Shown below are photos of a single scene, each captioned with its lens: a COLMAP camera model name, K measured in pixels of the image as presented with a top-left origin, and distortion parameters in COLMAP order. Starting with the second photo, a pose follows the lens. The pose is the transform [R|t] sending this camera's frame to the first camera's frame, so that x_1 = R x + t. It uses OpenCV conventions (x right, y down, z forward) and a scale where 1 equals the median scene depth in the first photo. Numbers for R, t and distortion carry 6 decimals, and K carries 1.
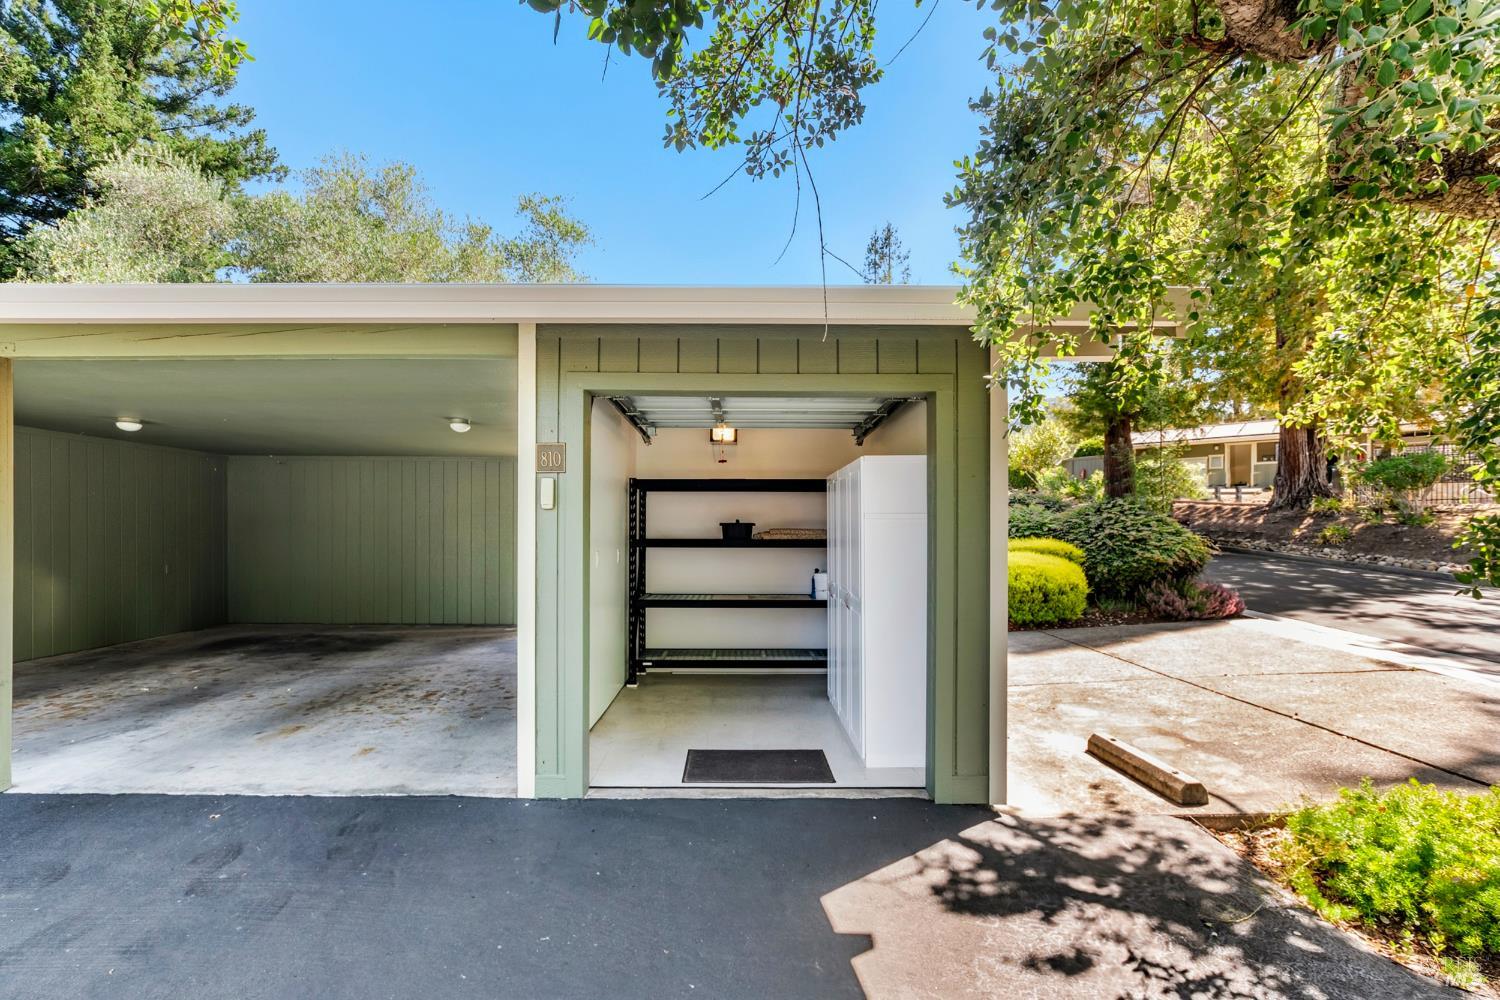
lens RADIAL K [[658.9, 0, 742.6], [0, 658.9, 541.1], [0, 0, 1]] dist [-0.011208, 0.000818]
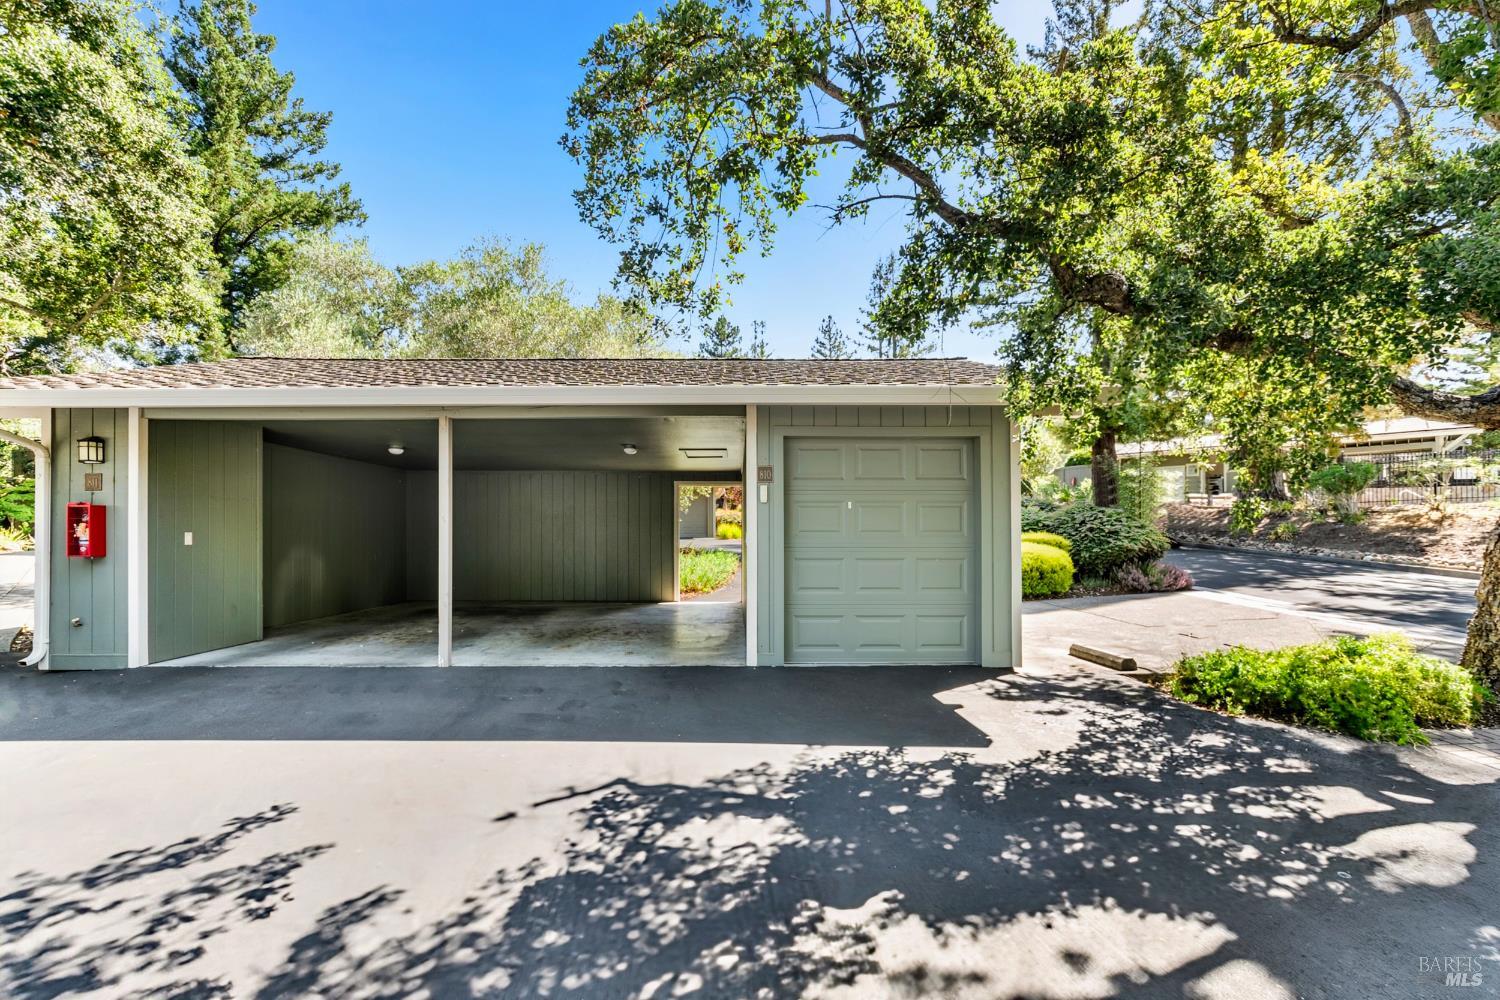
lens RADIAL K [[658.9, 0, 742.6], [0, 658.9, 541.1], [0, 0, 1]] dist [-0.011208, 0.000818]
pose [[0.999954, -0.006336, 0.007194, -0.092347], [0.006439, 0.999875, -0.014418, 0.020223], [-0.007102, 0.014464, 0.999870, -0.196921]]
